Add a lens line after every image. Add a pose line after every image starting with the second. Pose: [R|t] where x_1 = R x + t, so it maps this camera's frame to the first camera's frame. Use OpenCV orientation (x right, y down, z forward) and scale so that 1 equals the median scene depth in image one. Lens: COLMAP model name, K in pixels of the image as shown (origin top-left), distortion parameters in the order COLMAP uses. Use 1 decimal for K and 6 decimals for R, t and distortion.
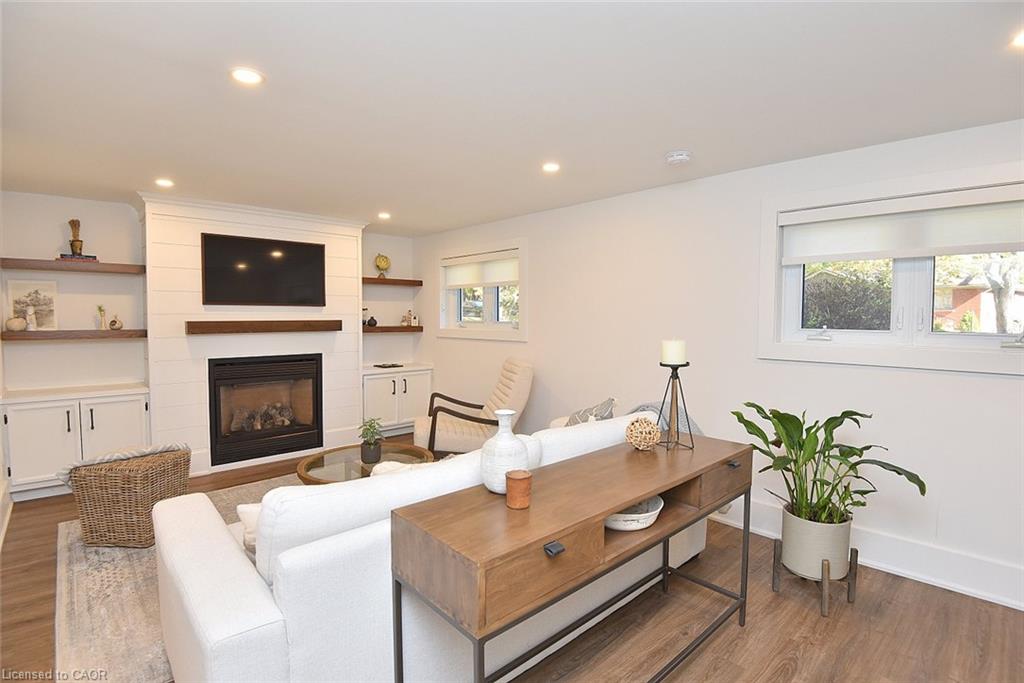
lens RADIAL K [[495.6, 0, 515.3], [0, 495.6, 337.8], [0, 0, 1]] dist [0.000201, -0.031745]
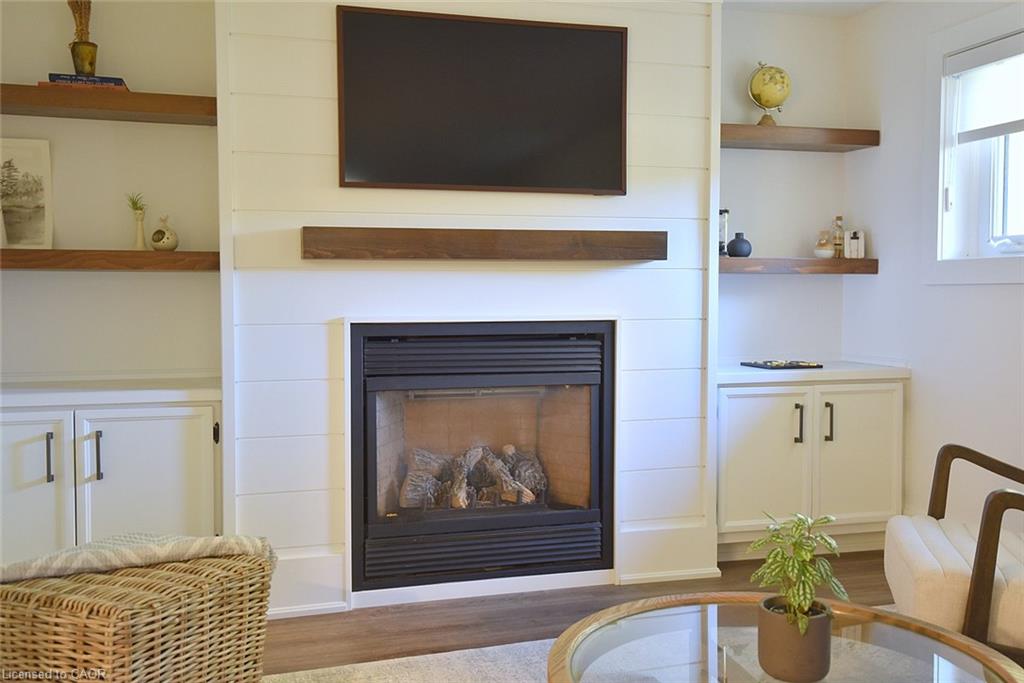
lens RADIAL K [[999.5, 0, 513.5], [0, 999.5, 323.4], [0, 0, 1]] dist [0.045820, -0.001551]
pose [[0.896833, 0.009263, -0.442272, -0.132065], [-0.014847, 0.999848, -0.009165, 0.045027], [0.442120, 0.014786, 0.896834, 0.303974]]
